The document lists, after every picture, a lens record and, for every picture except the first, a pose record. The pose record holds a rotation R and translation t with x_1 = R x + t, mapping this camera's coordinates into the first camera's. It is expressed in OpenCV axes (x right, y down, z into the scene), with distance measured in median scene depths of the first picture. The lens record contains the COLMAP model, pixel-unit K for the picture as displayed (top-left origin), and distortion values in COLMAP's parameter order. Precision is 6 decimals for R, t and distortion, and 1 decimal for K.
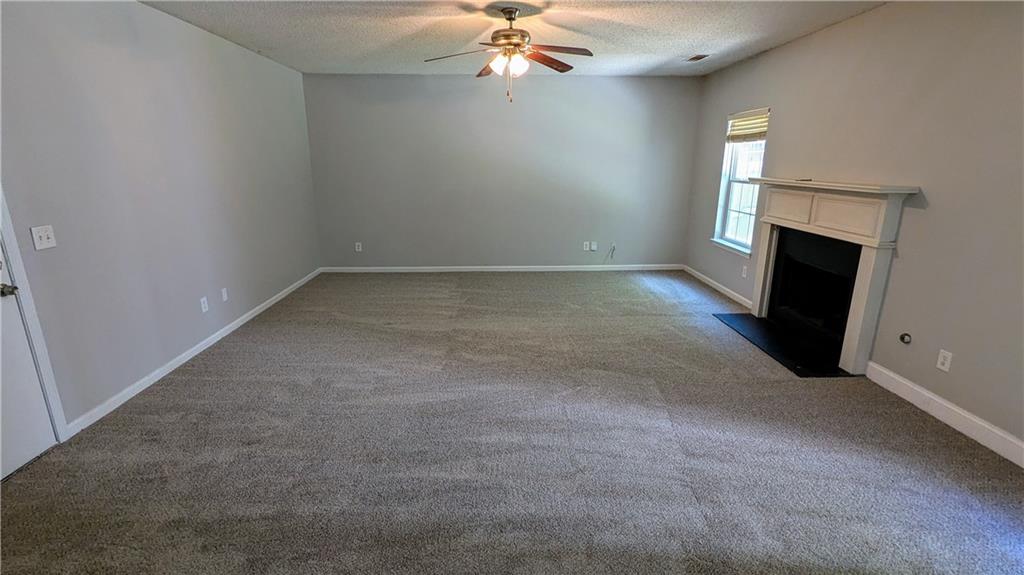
lens RADIAL K [[472.7, 0, 512.0], [0, 472.7, 287.5], [0, 0, 1]] dist [-0.000119, 0.000017]
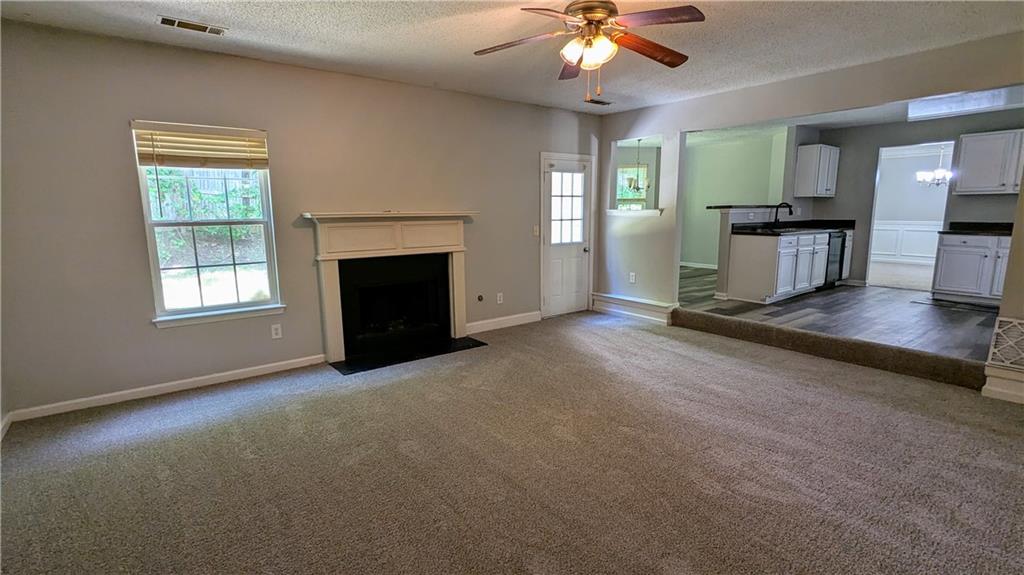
lens RADIAL K [[492.6, 0, 512.0], [0, 492.6, 287.5], [0, 0, 1]] dist [-0.002187, -0.000310]
pose [[-0.594811, -0.113946, 0.795749, -0.542828], [0.220126, 0.928978, 0.297564, -0.362893], [-0.773139, 0.352159, -0.527484, 1.536714]]
